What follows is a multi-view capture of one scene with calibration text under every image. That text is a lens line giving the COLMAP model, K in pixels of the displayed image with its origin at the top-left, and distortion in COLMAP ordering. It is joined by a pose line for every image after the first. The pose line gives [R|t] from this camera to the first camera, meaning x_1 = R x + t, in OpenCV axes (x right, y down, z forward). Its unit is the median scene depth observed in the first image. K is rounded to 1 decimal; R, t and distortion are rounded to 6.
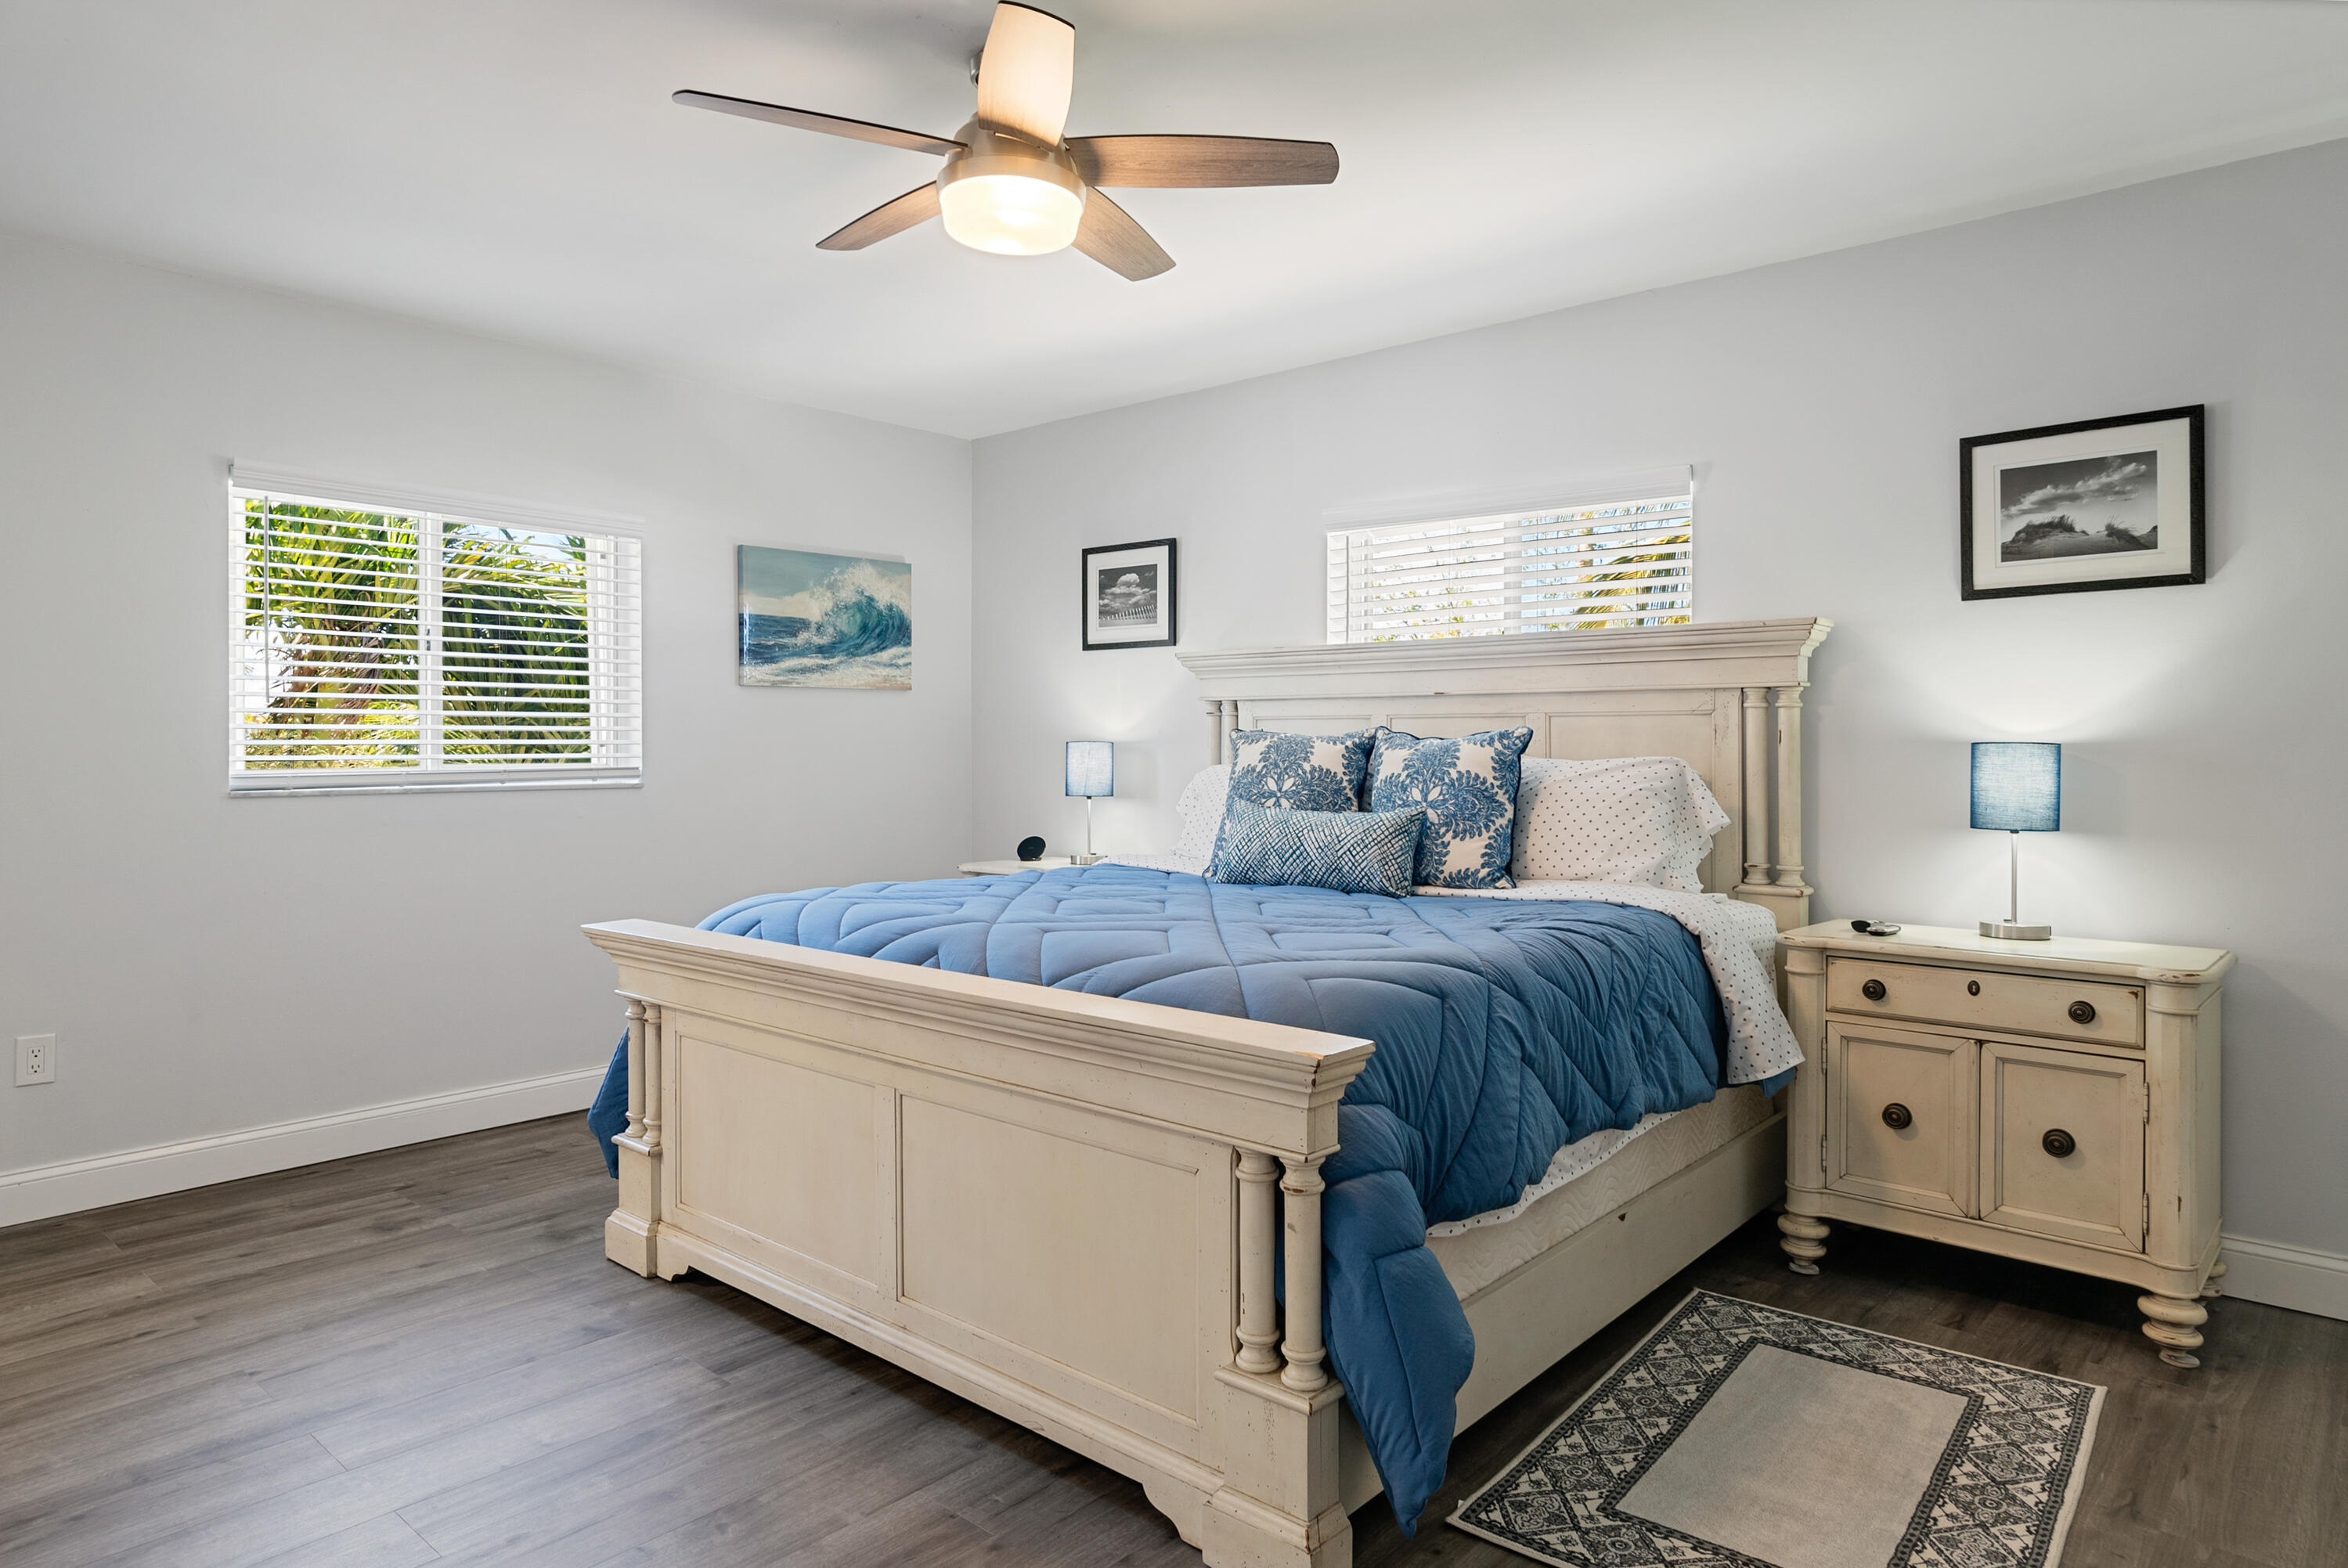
lens RADIAL K [[1357.2, 0, 1166.9], [0, 1357.2, 761.4], [0, 0, 1]] dist [0.006941, 0.001123]
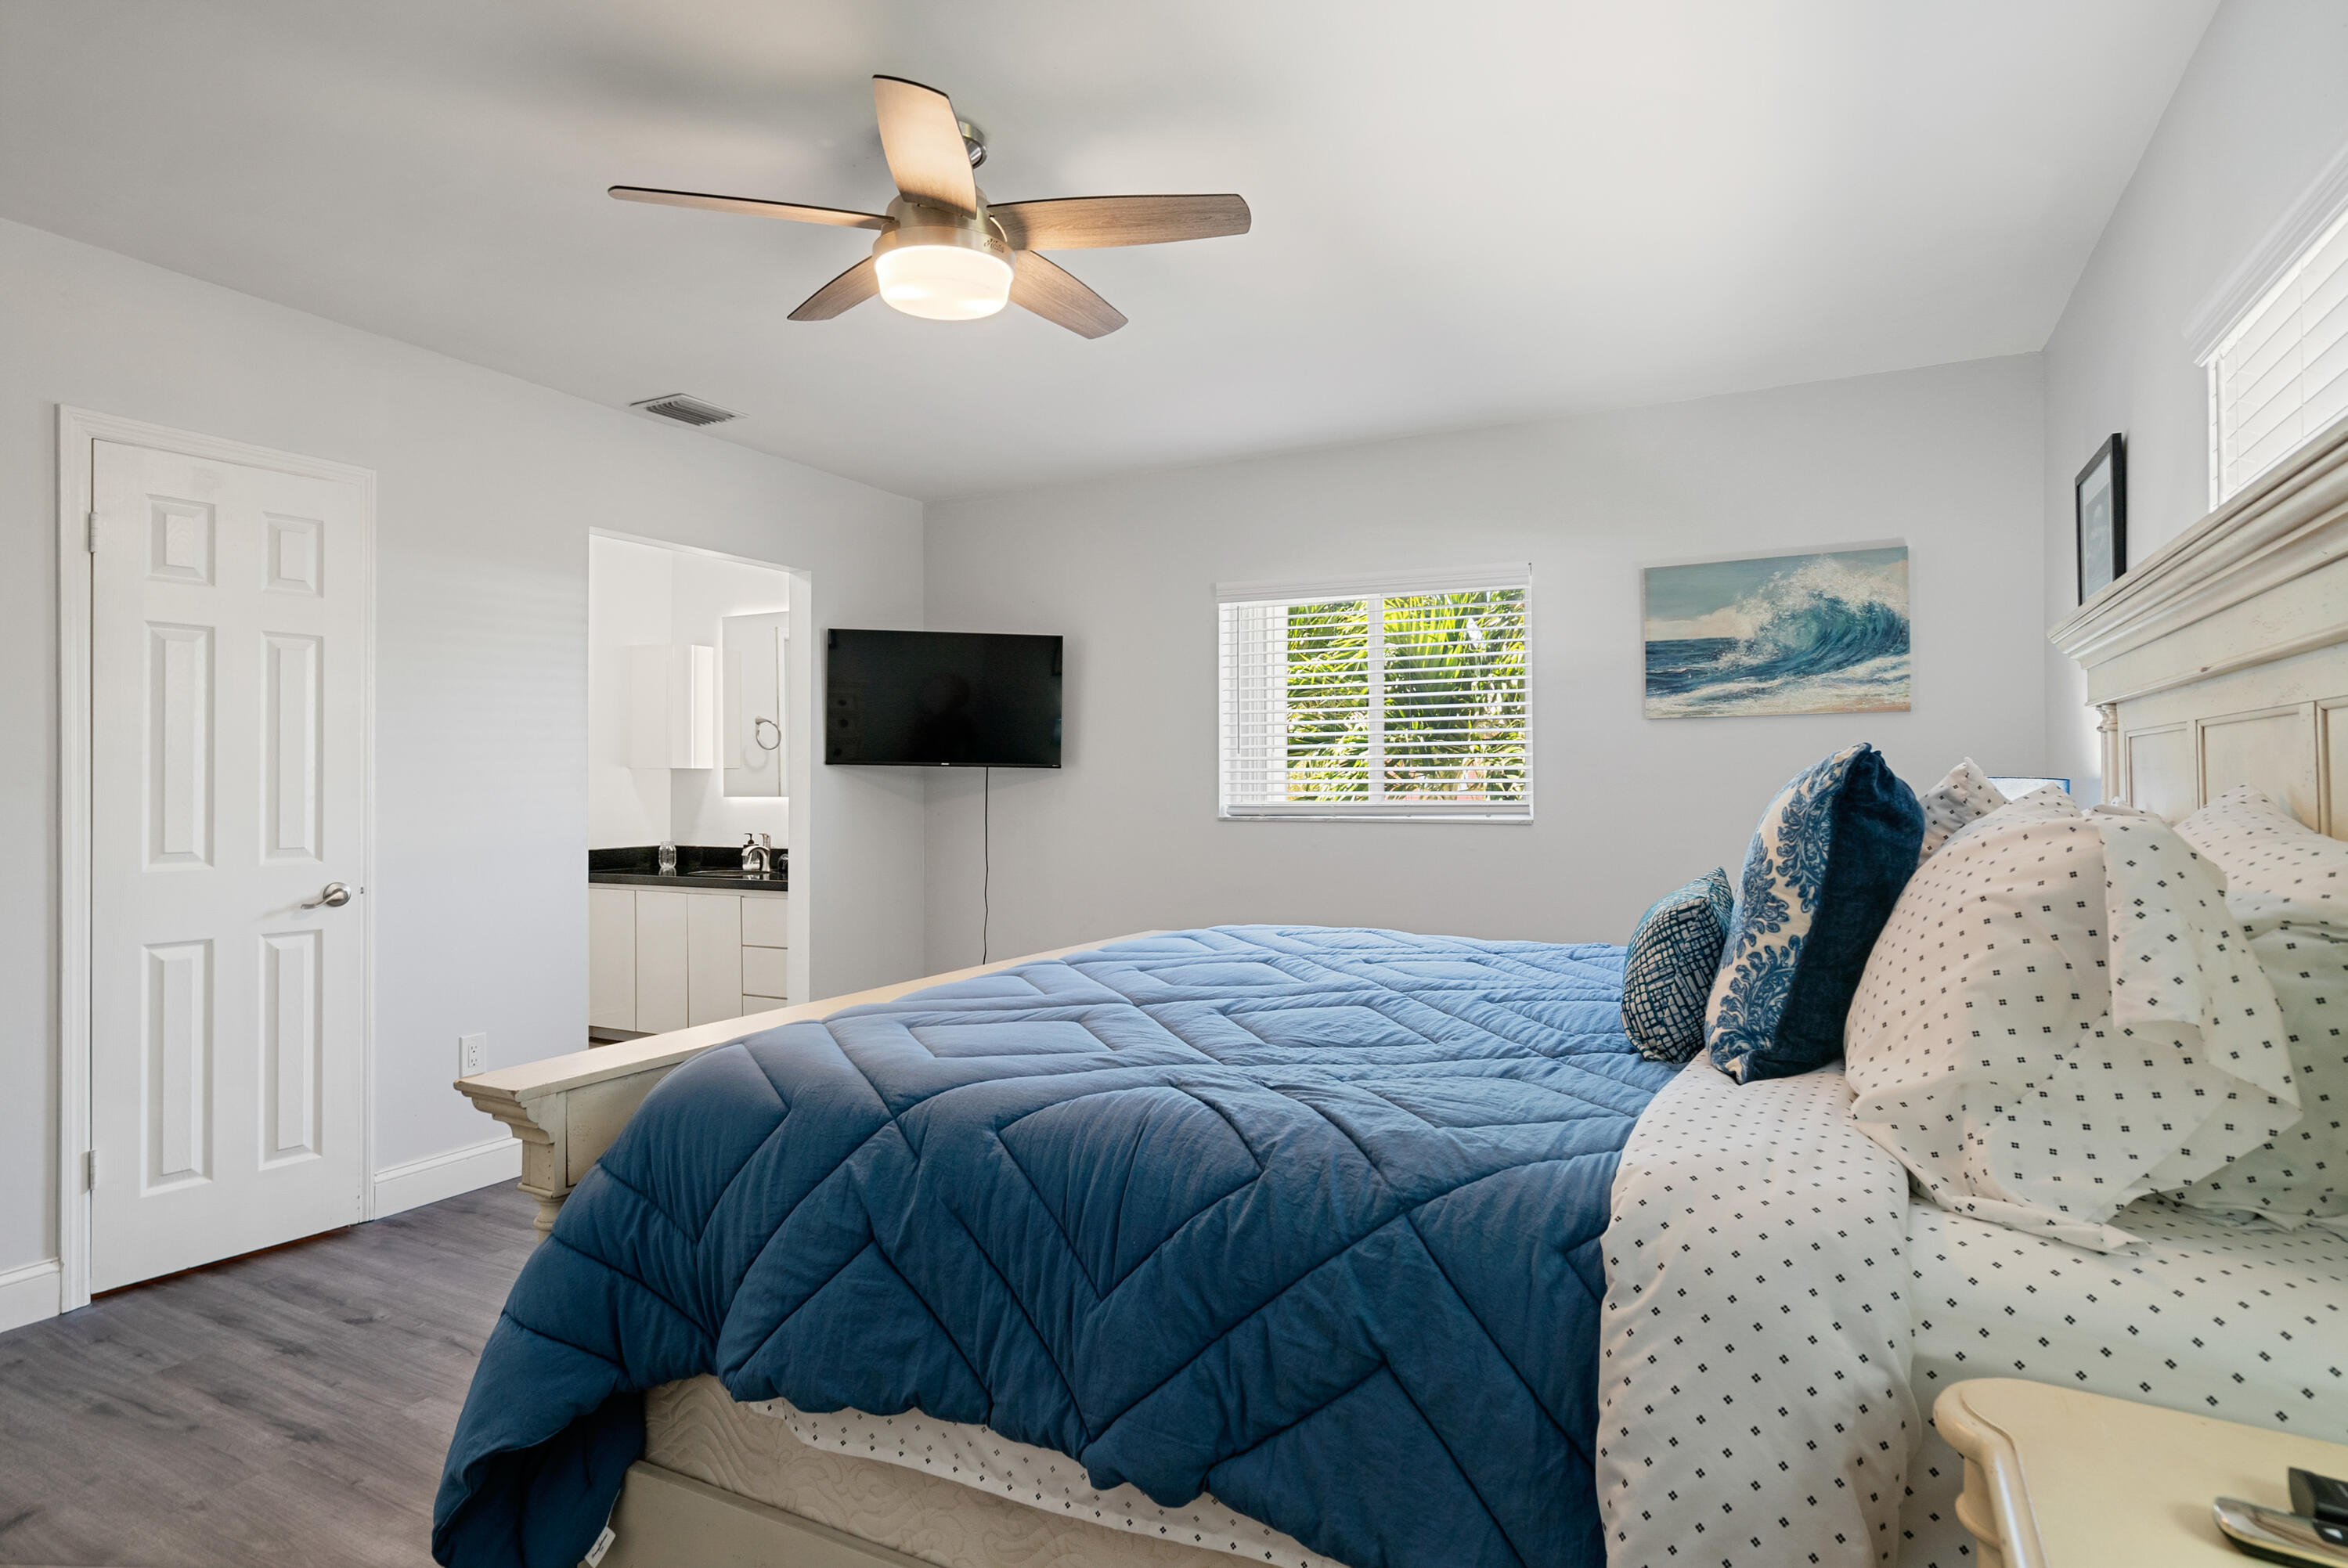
lens RADIAL K [[1242.9, 0, 1165.3], [0, 1242.9, 784.3], [0, 0, 1]] dist [-0.000079, -0.000087]
pose [[0.246914, 0.000117, -0.969037, 0.415971], [-0.010170, 0.999945, -0.002471, -0.005490], [0.968984, 0.010465, 0.246902, 0.452524]]
